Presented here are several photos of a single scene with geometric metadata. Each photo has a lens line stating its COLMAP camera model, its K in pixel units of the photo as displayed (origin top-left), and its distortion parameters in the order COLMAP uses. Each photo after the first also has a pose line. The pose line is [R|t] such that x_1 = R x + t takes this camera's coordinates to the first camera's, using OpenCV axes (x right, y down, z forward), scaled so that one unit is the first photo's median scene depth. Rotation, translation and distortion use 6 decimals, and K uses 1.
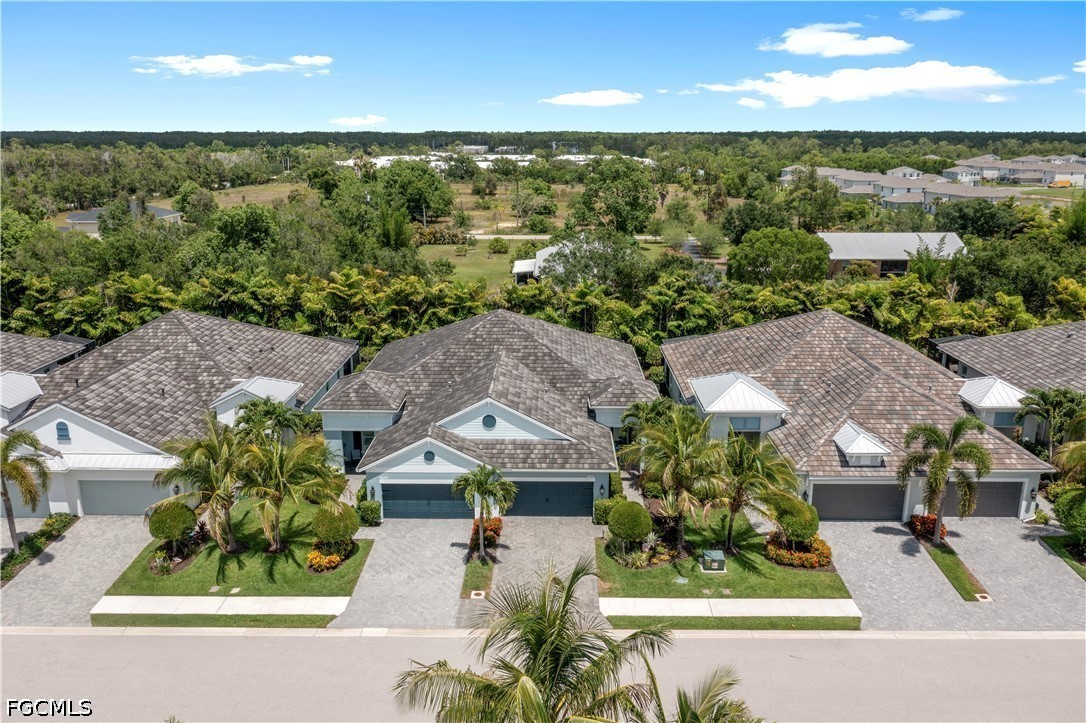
lens RADIAL K [[864.2, 0, 543.0], [0, 864.2, 361.5], [0, 0, 1]] dist [0.003264, 0.001400]
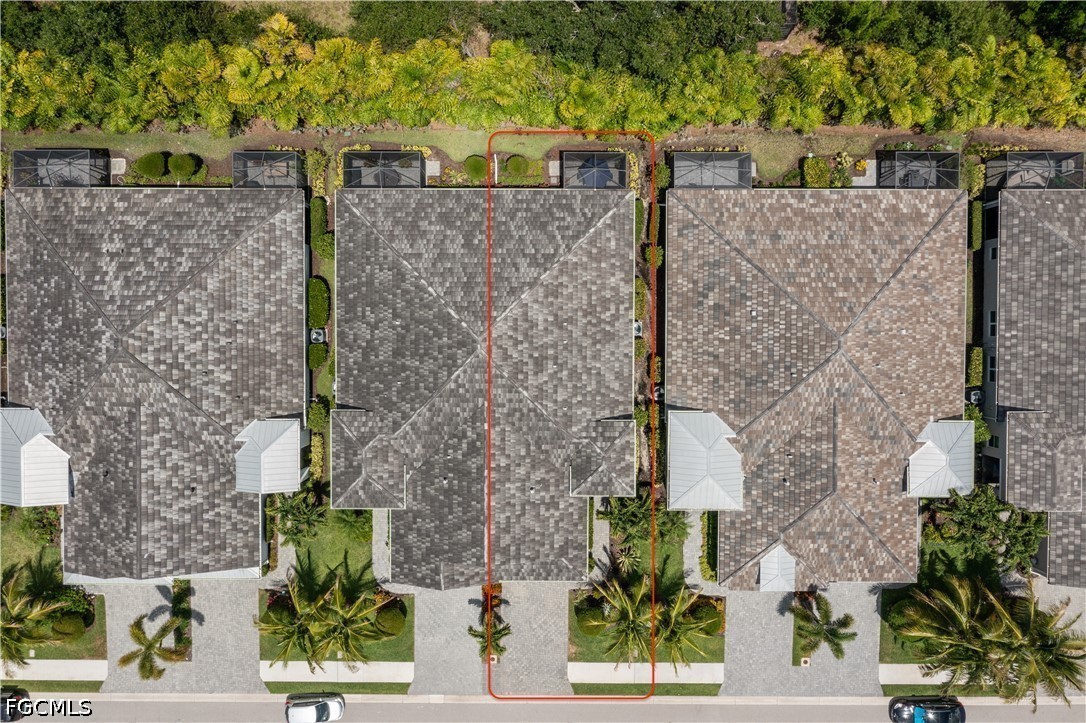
lens RADIAL K [[862.1, 0, 543.0], [0, 862.1, 361.5], [0, 0, 1]] dist [0.000422, -0.000619]
pose [[0.999924, -0.010457, -0.006561, 0.029832], [0.008758, 0.226393, 0.973997, -1.217987], [-0.008700, -0.973980, 0.226467, 1.011687]]
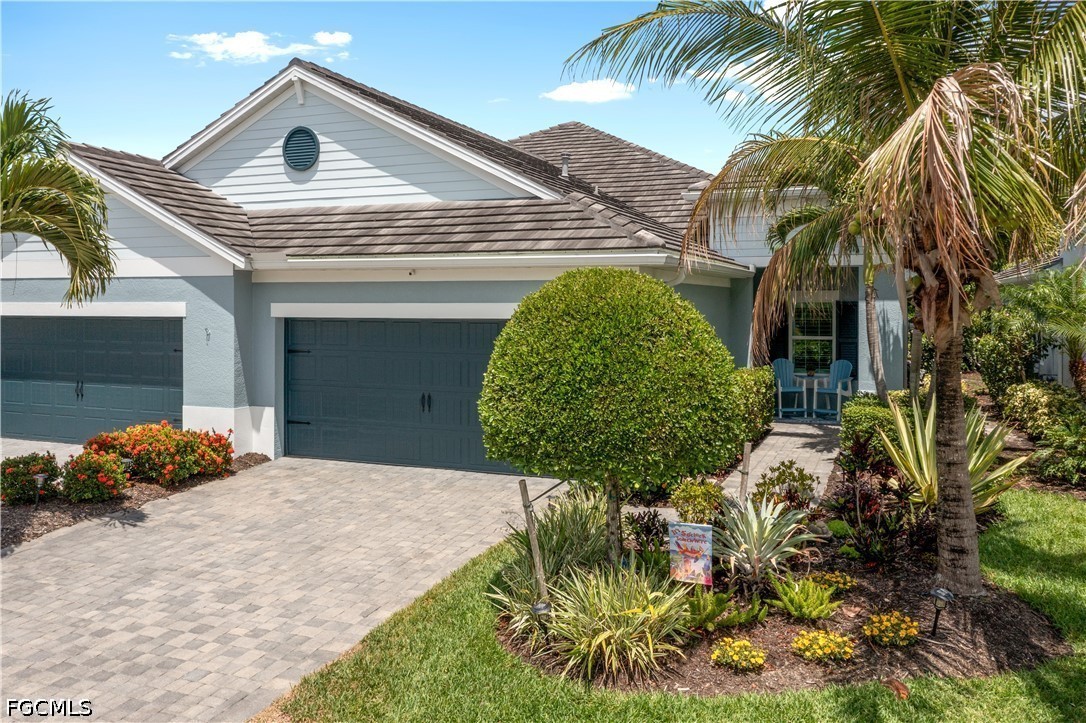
lens RADIAL K [[879.3, 0, 547.7], [0, 879.3, 309.6], [0, 0, 1]] dist [-0.002688, -0.001293]
pose [[0.931046, 0.001481, -0.364900, 0.140297], [-0.092530, 0.968266, -0.232161, 0.194327], [0.352976, 0.249917, 0.901637, 0.769911]]
